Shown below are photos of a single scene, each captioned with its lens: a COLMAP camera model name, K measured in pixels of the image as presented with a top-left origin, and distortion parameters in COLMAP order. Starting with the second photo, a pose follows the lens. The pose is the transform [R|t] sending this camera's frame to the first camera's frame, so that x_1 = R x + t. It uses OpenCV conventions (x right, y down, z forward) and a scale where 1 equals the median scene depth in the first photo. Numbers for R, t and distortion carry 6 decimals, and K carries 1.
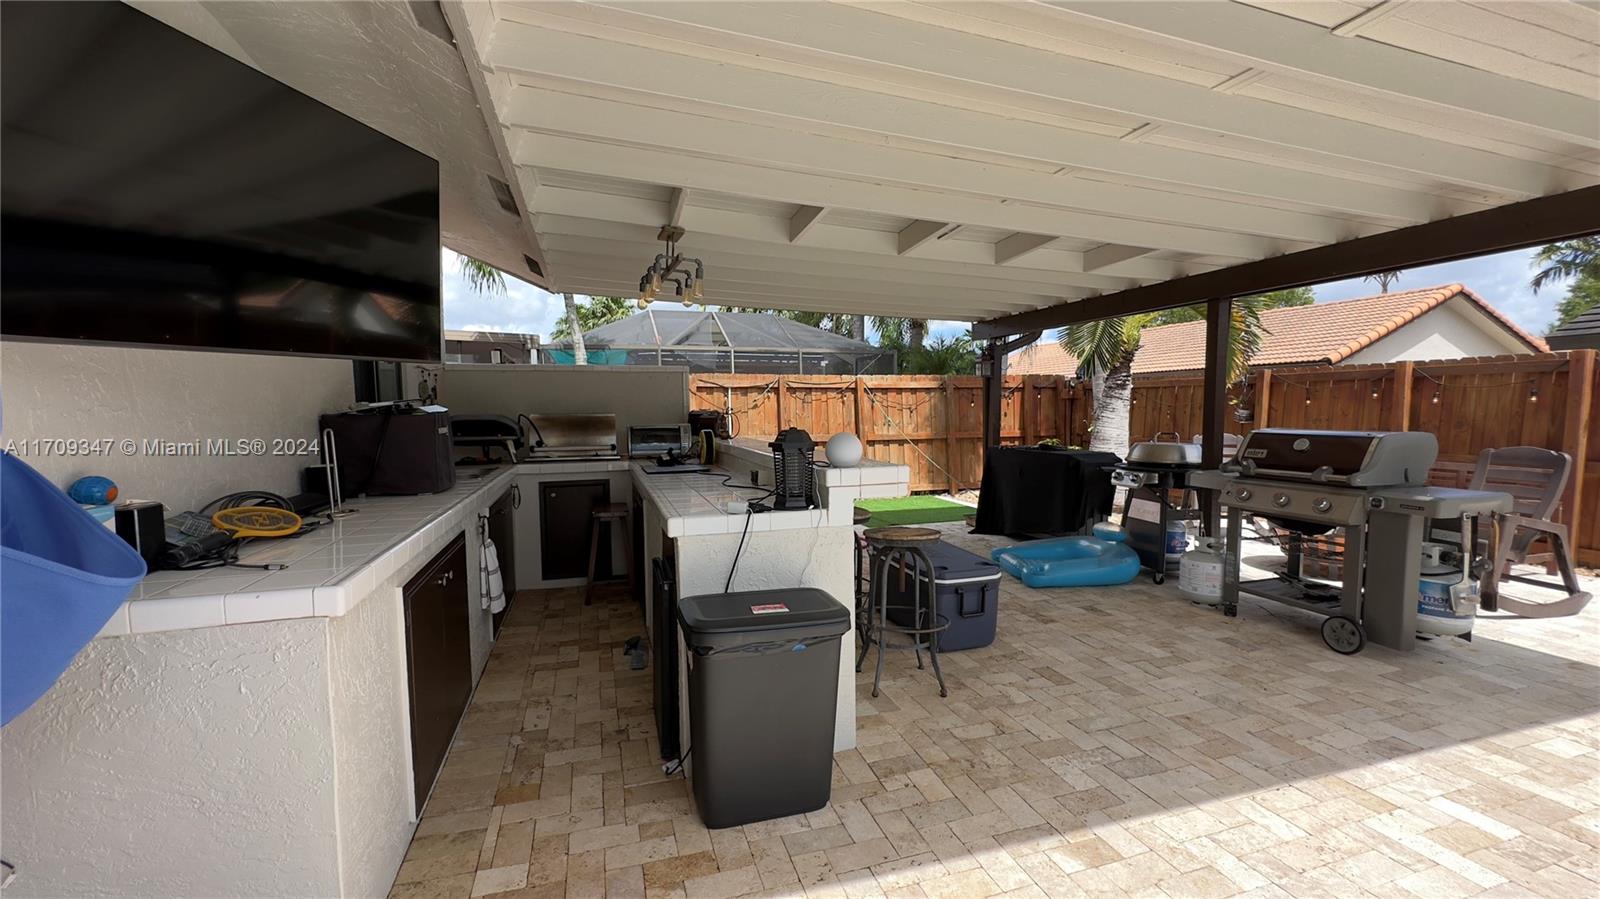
lens RADIAL K [[639.8, 0, 797.5], [0, 639.8, 450.8], [0, 0, 1]] dist [-0.001568, 0.000447]
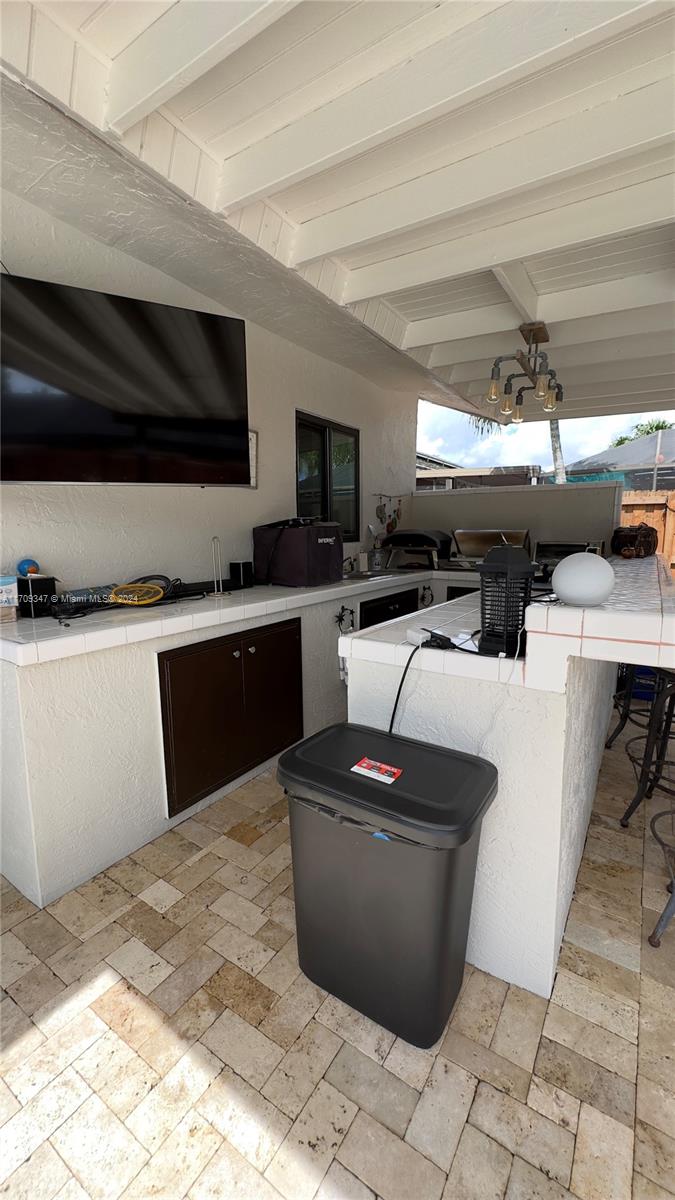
lens RADIAL K [[479.9, 0, 337.5], [0, 479.9, 600.0], [0, 0, 1]] dist [-0.001568, 0.000447]
pose [[0.631172, 0.114312, -0.767173, 0.326532], [-0.051466, 0.993073, 0.105630, -0.021642], [0.773934, -0.027188, 0.632683, 0.538769]]
